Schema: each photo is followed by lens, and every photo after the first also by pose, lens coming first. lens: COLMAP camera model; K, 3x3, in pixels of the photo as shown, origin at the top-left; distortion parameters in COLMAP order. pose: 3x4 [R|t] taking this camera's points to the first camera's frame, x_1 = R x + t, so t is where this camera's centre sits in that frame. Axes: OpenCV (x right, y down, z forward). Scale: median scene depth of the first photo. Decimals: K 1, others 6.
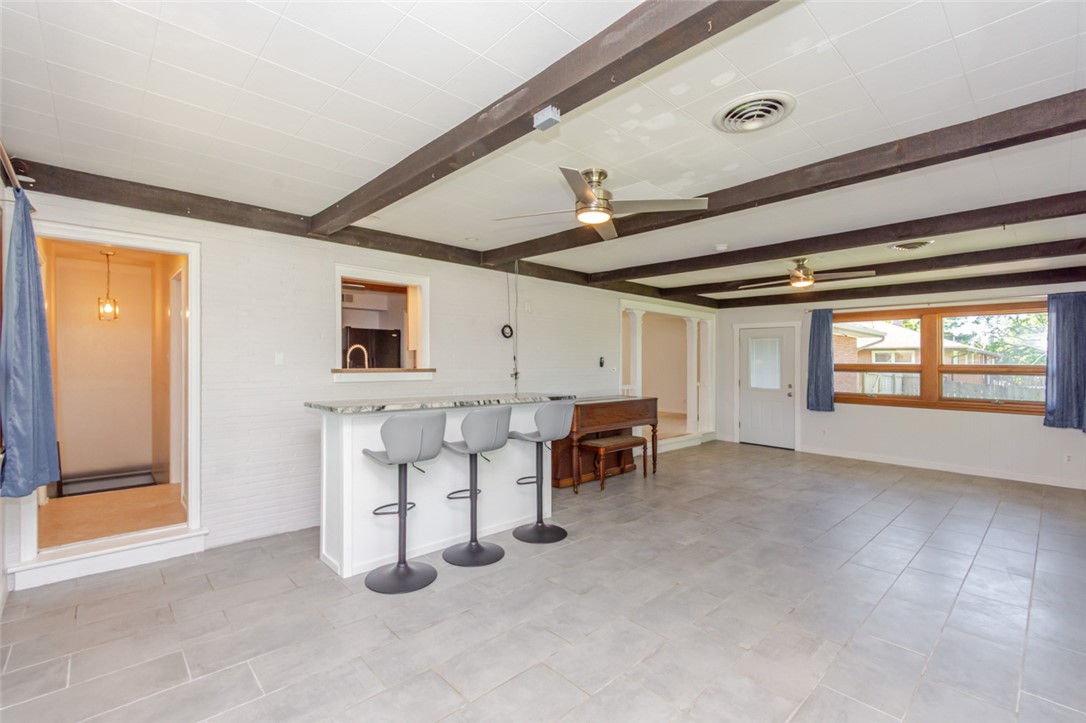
lens RADIAL K [[478.8, 0, 541.2], [0, 478.8, 358.2], [0, 0, 1]] dist [0.000221, 0.000205]
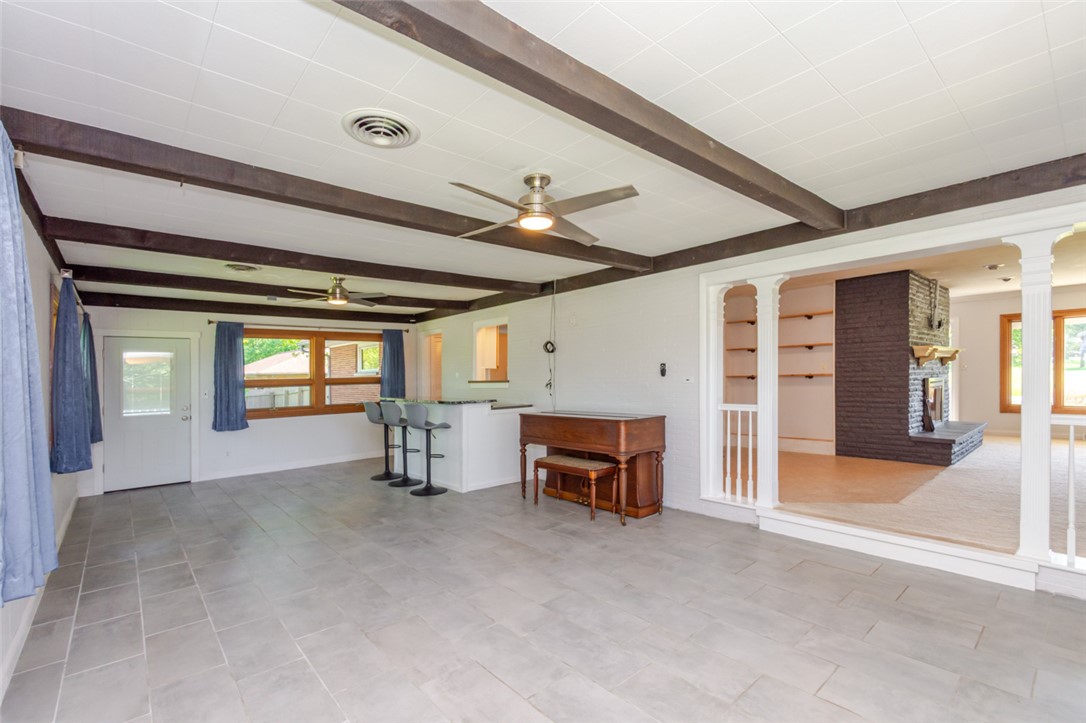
lens RADIAL K [[490.0, 0, 544.2], [0, 490.0, 367.2], [0, 0, 1]] dist [-0.000112, -0.000067]
pose [[-0.025347, -0.021512, -0.999447, 1.107166], [0.032235, 0.999231, -0.022324, 0.018041], [0.999159, -0.032783, -0.024634, 1.022482]]
